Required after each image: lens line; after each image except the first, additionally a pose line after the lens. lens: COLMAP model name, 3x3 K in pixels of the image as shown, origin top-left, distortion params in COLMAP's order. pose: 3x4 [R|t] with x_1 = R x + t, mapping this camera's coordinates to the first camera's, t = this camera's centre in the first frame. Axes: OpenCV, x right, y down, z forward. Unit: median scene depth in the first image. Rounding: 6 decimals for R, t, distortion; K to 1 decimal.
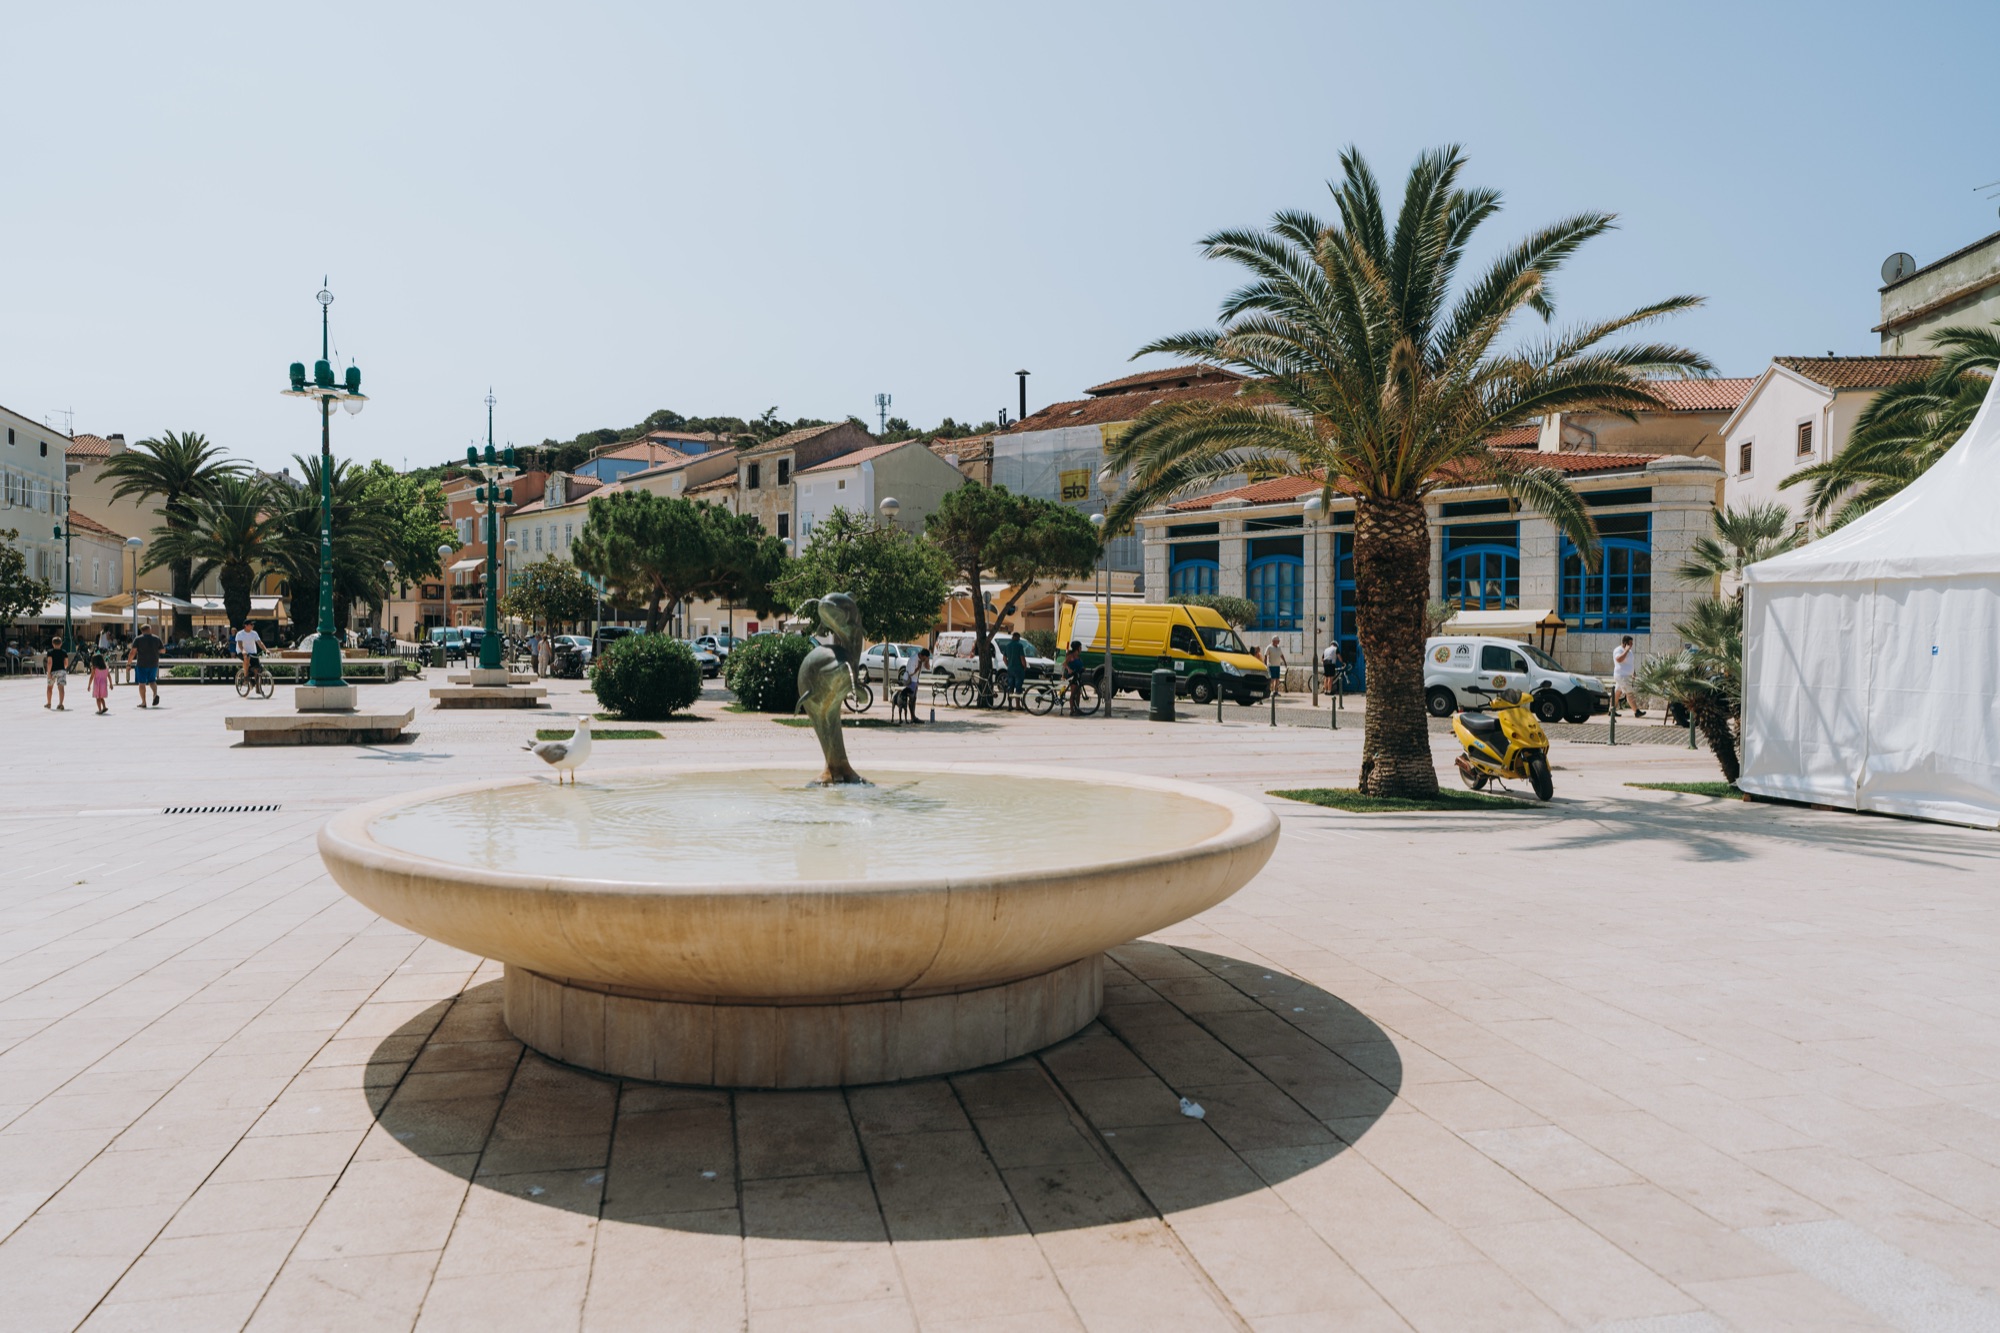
lens RADIAL K [[1334.3, 0, 999.5], [0, 1334.3, 660.2], [0, 0, 1]] dist [-0.009377, 0.006539]
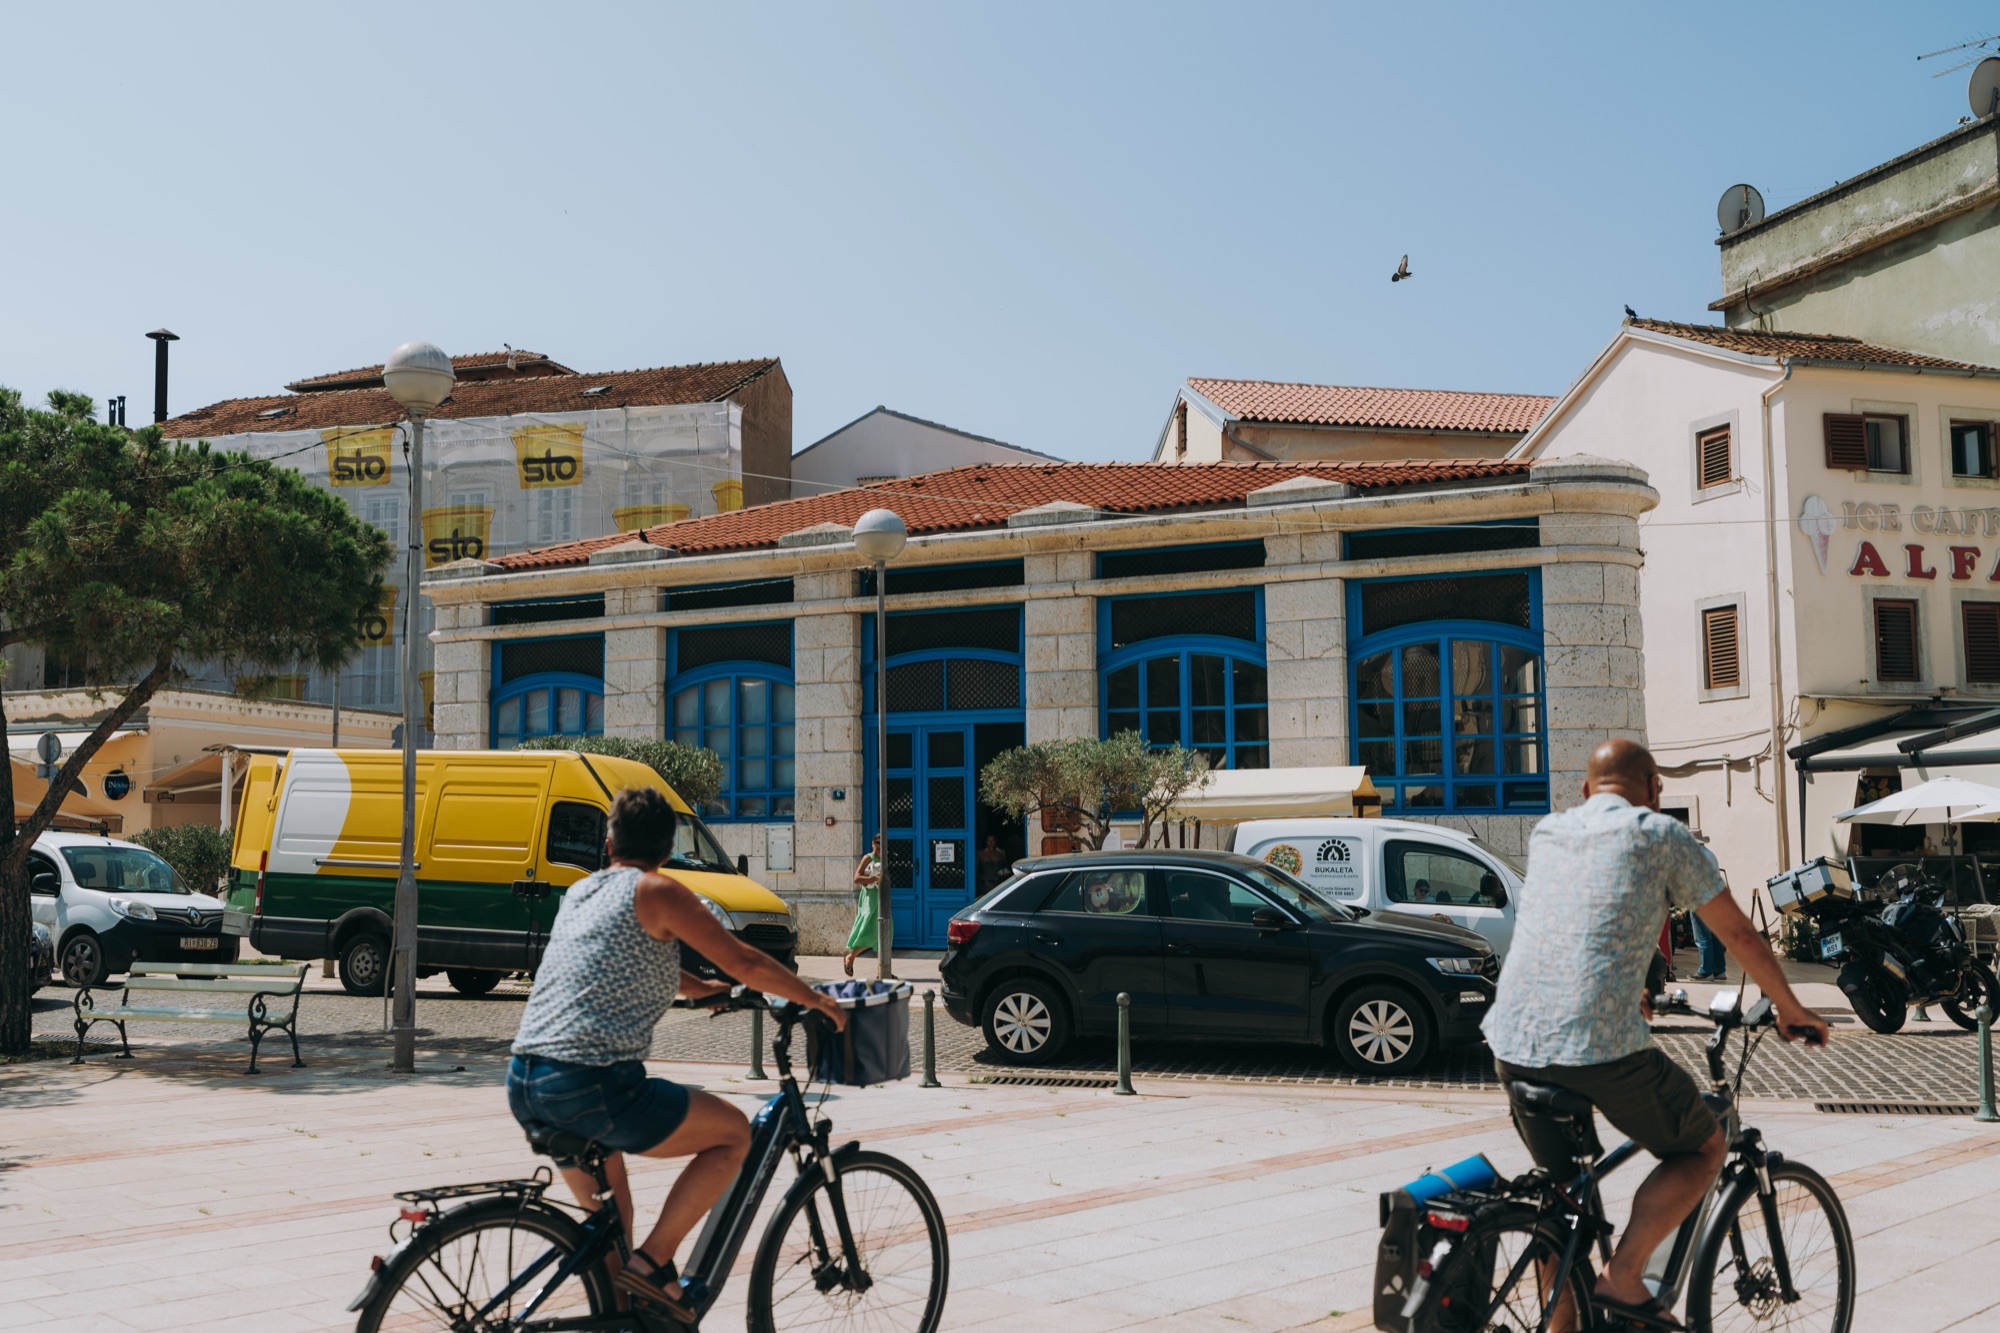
lens RADIAL K [[1957.2, 0, 997.3], [0, 1957.2, 655.5], [0, 0, 1]] dist [0.012024, 0.000000]
pose [[0.912683, 0.026569, 0.407803, 0.010770], [0.020360, 0.993689, -0.110308, -0.002565], [-0.408160, 0.108979, 0.906382, 0.356055]]
